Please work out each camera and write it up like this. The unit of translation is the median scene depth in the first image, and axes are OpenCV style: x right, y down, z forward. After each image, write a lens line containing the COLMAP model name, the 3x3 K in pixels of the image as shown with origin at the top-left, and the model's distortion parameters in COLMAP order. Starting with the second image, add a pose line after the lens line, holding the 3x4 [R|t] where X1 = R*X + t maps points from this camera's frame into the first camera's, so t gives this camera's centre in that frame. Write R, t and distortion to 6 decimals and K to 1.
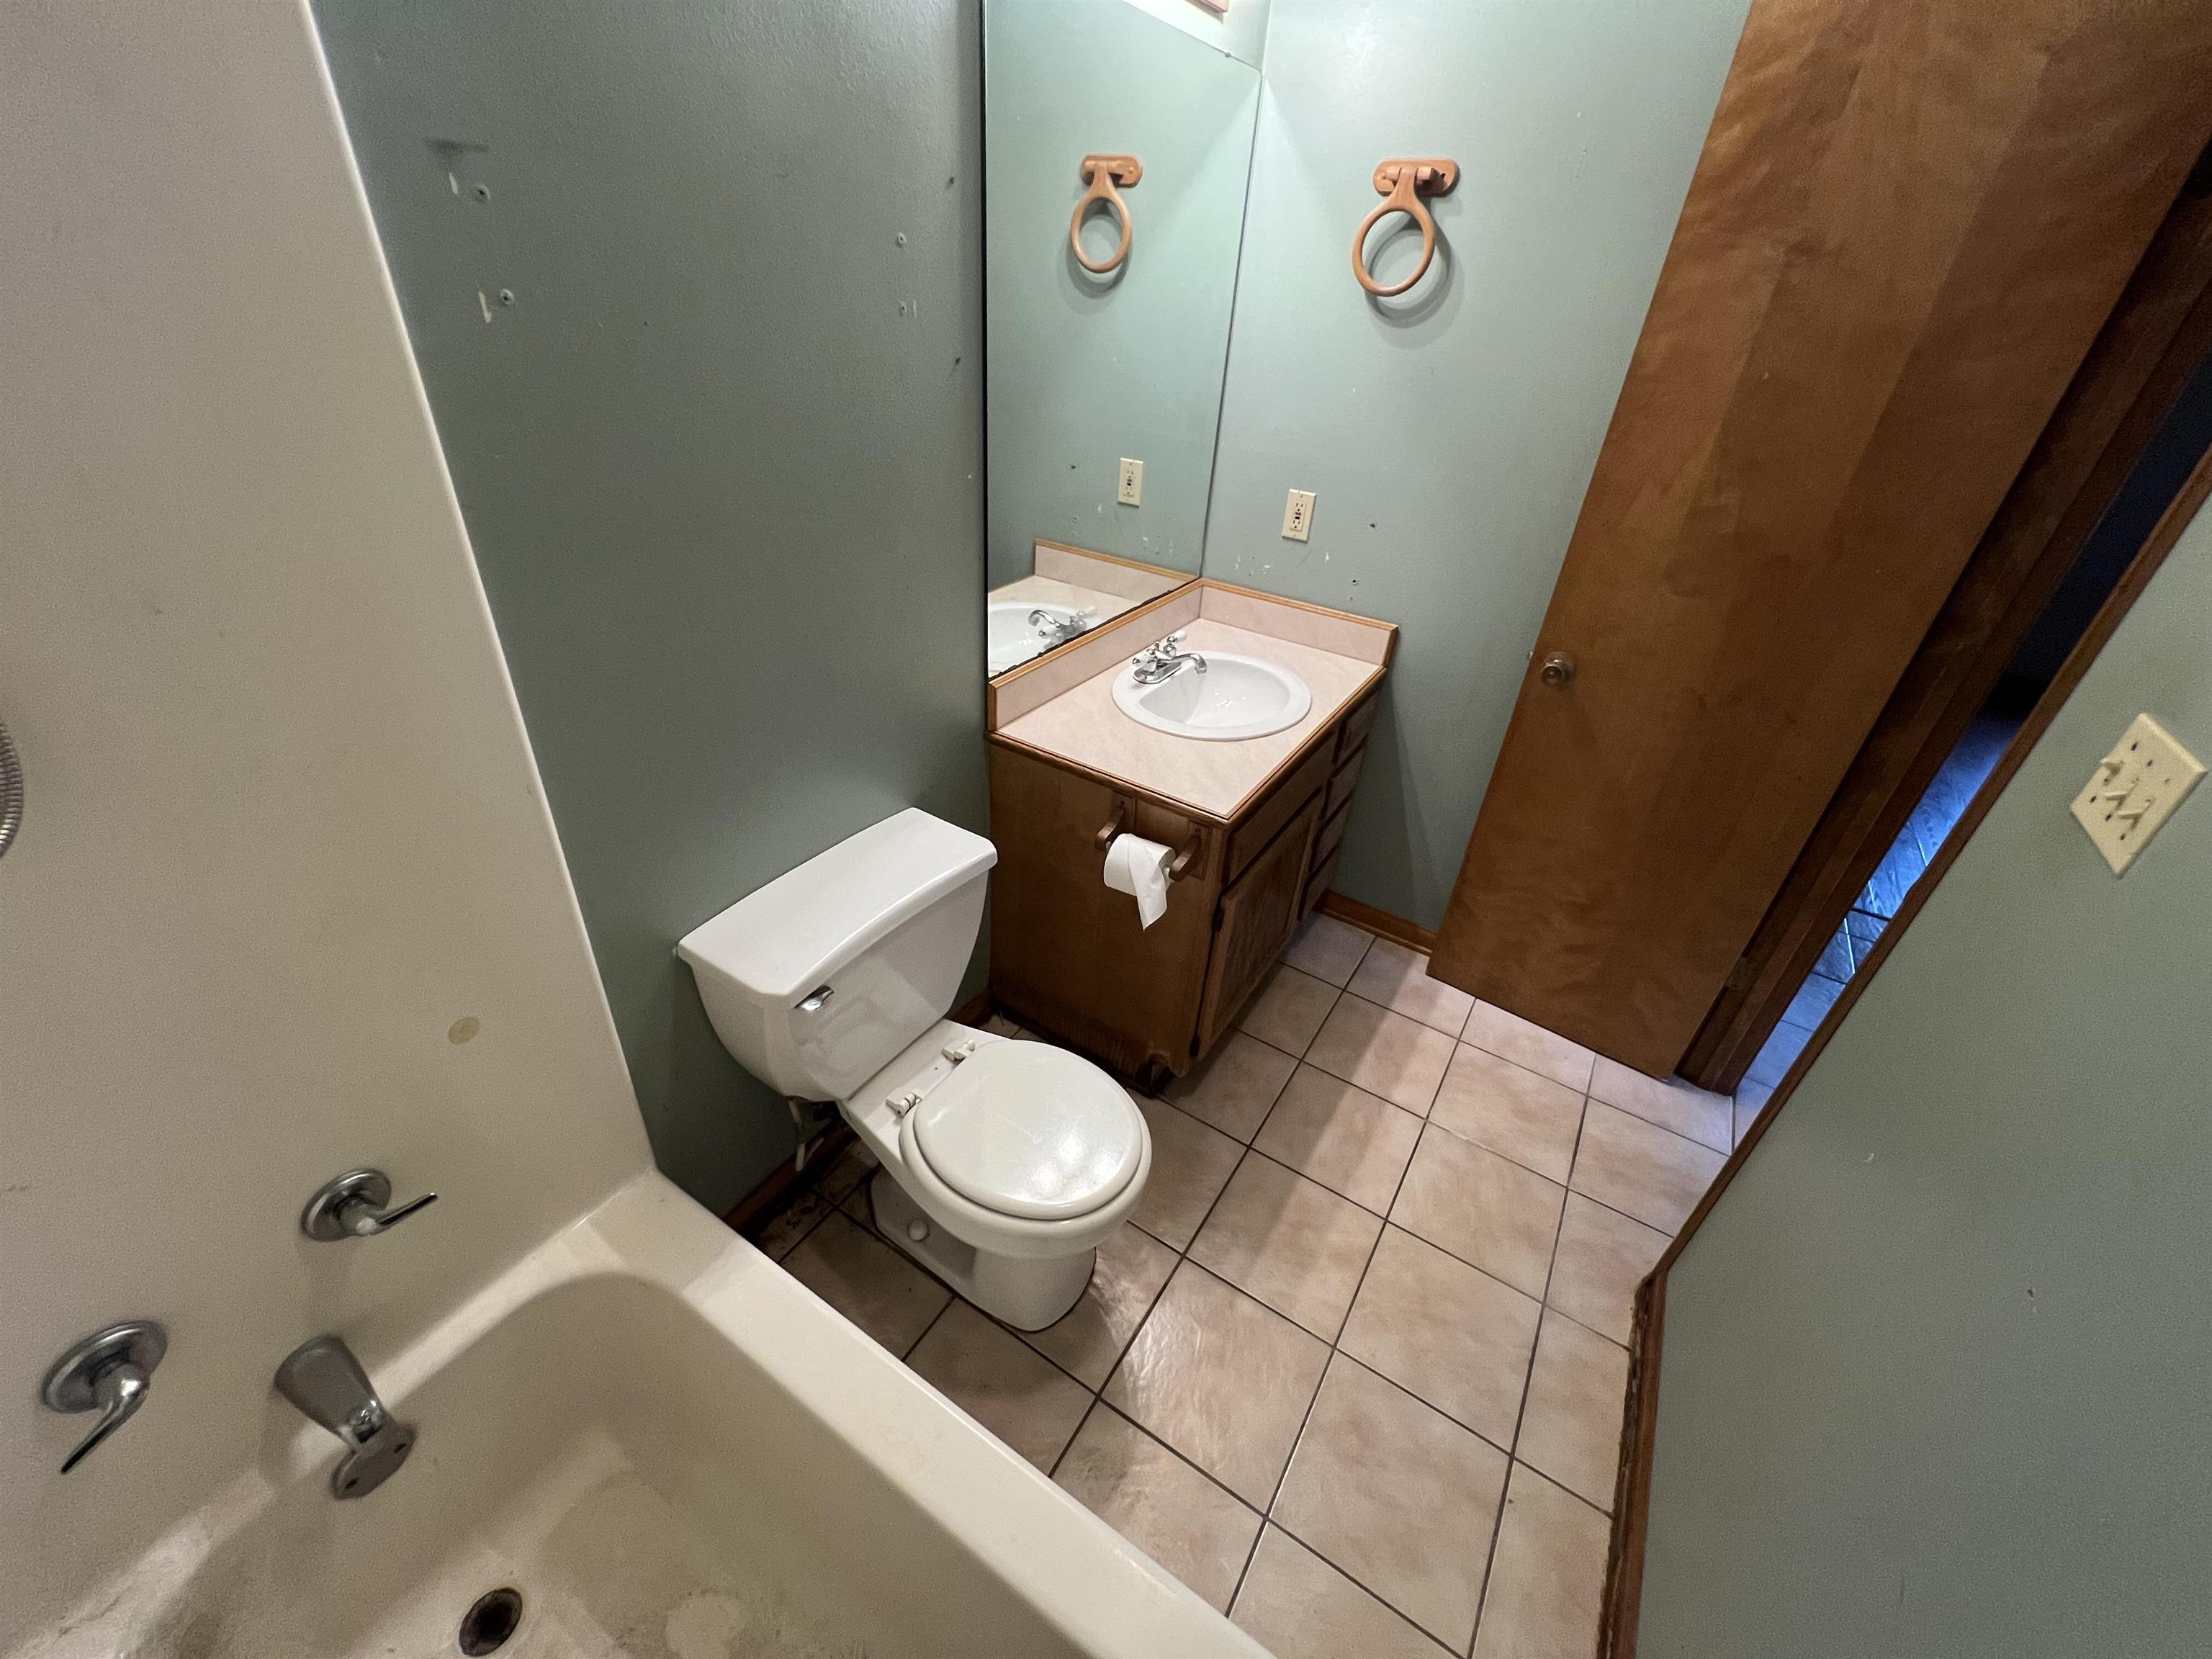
lens RADIAL K [[882.0, 0, 1103.4], [0, 882.0, 825.4], [0, 0, 1]] dist [-0.005729, -0.000093]
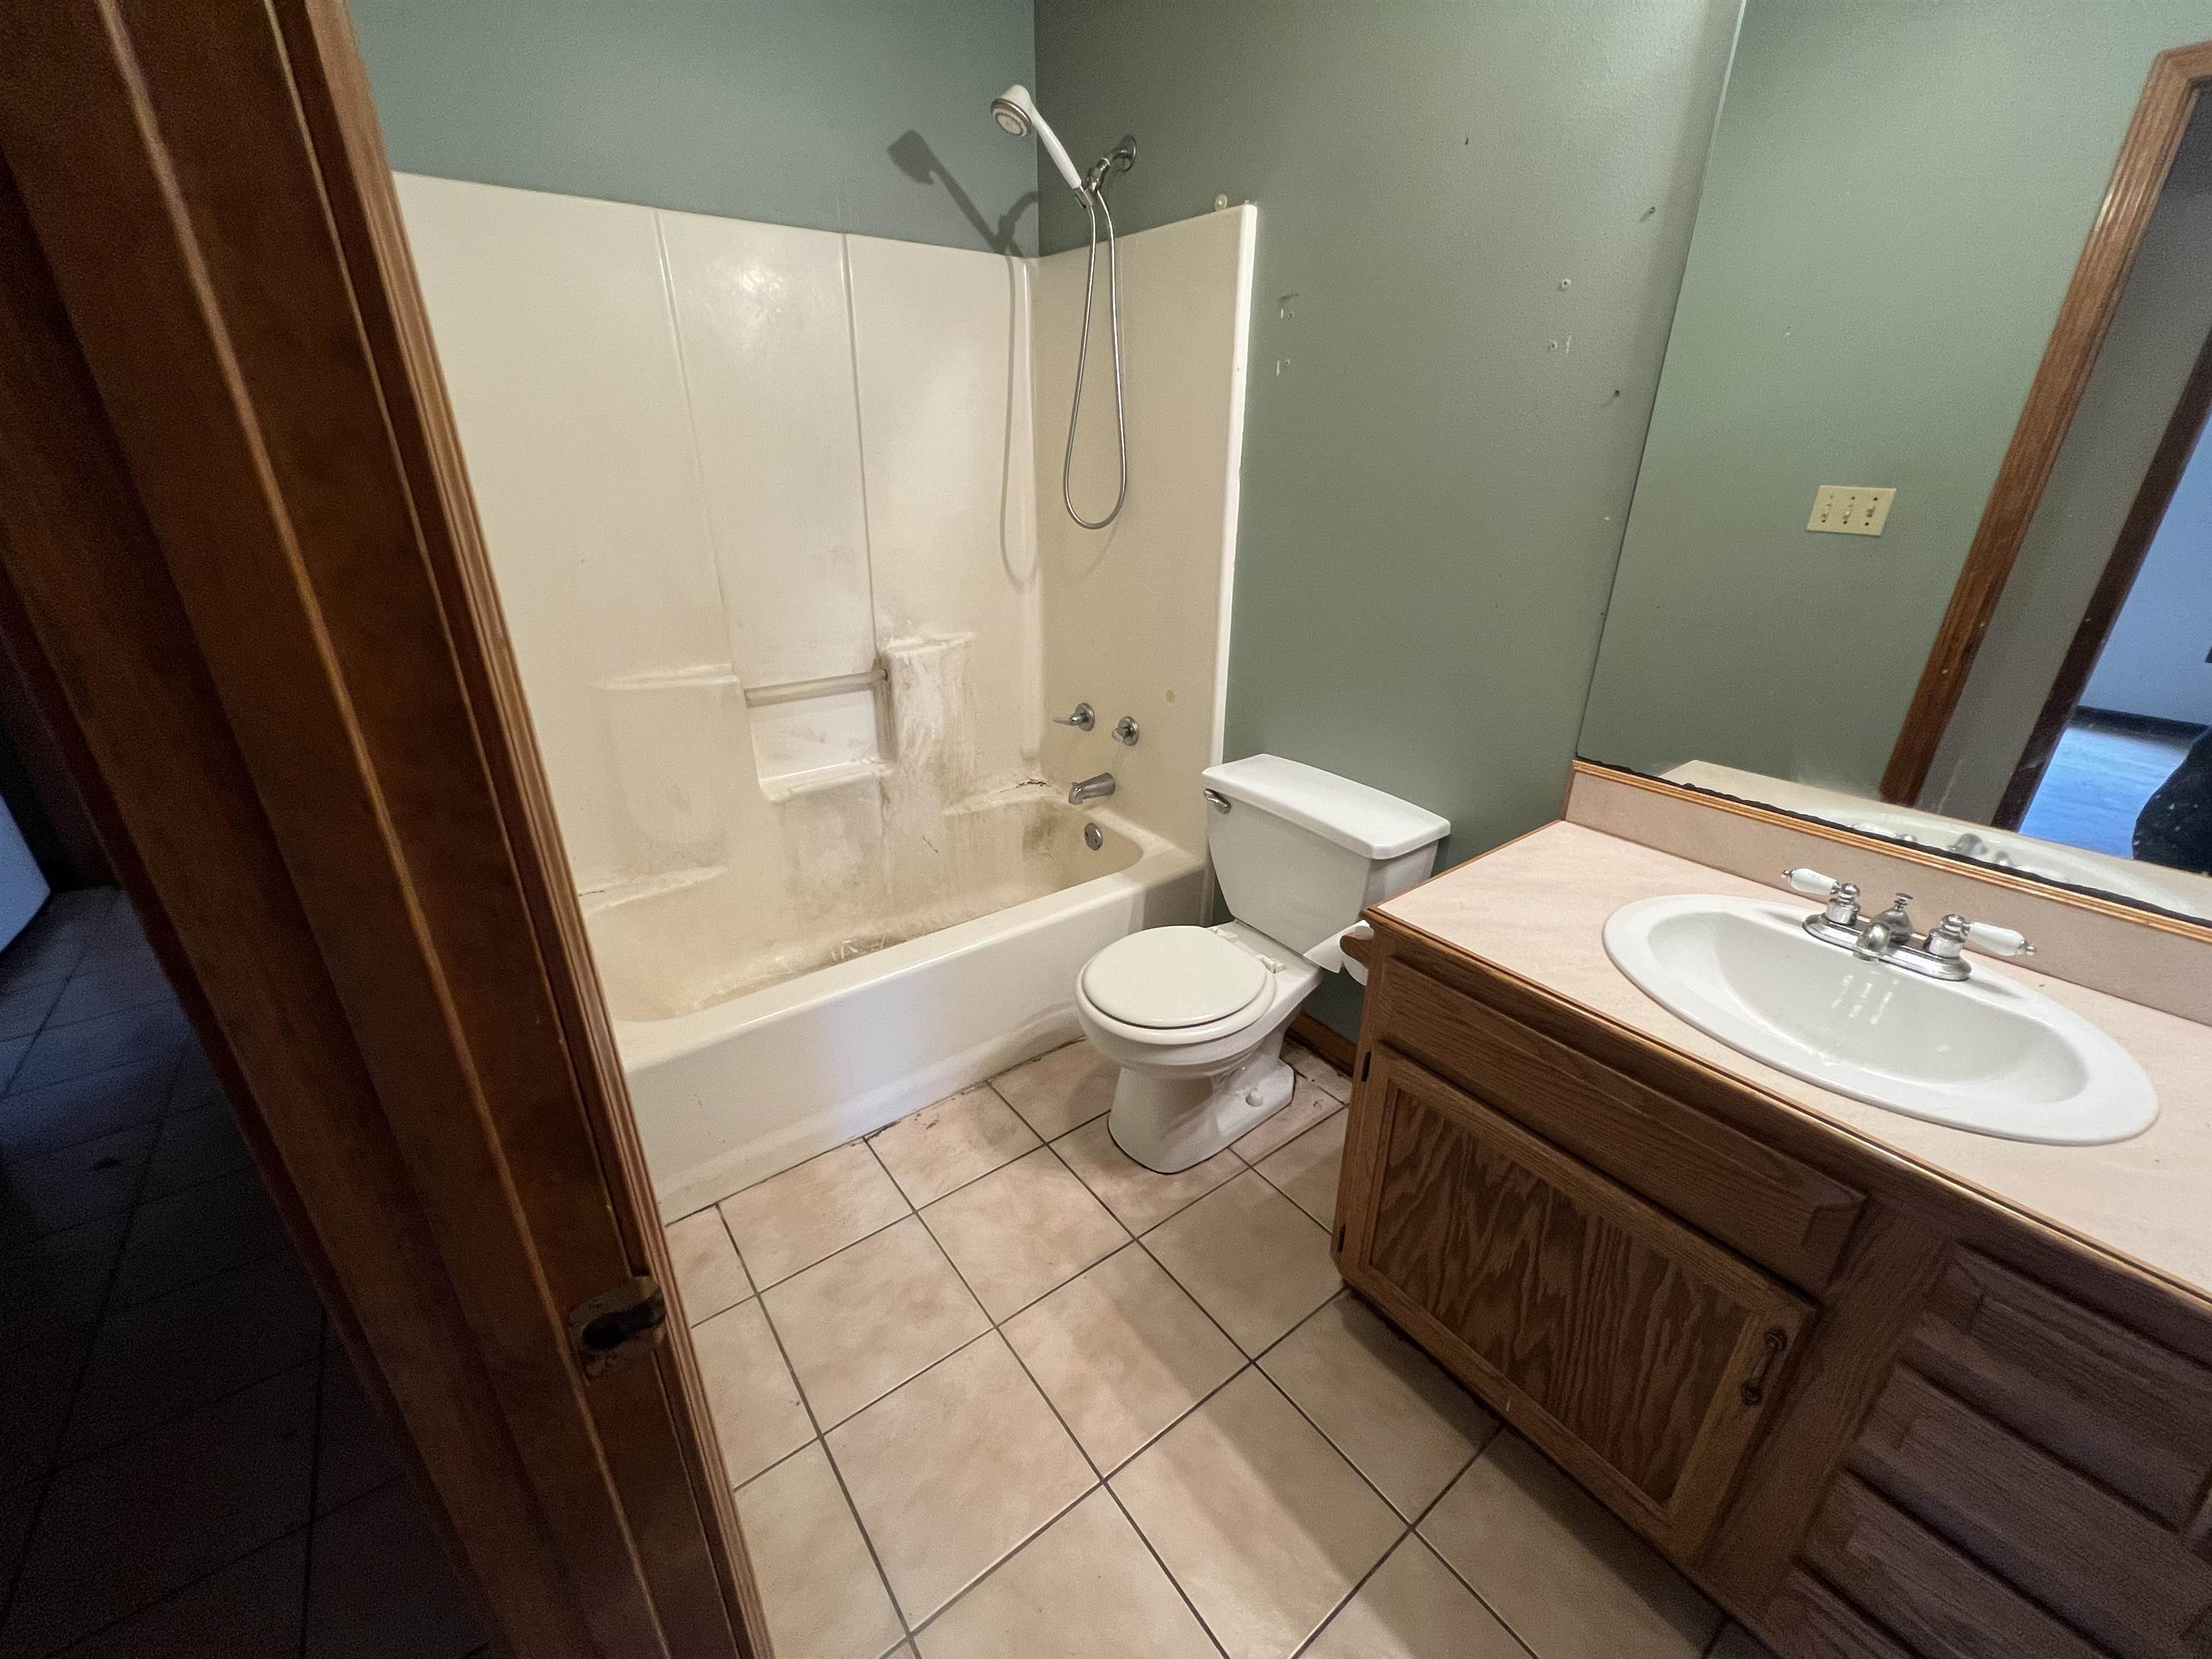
lens RADIAL K [[882.0, 0, 1103.4], [0, 882.0, 825.4], [0, 0, 1]] dist [-0.005729, -0.000093]
pose [[-0.347070, 0.311724, -0.884517, 0.832860], [-0.524026, 0.717718, 0.458560, -0.276229], [0.777778, 0.622663, -0.085747, 0.771803]]
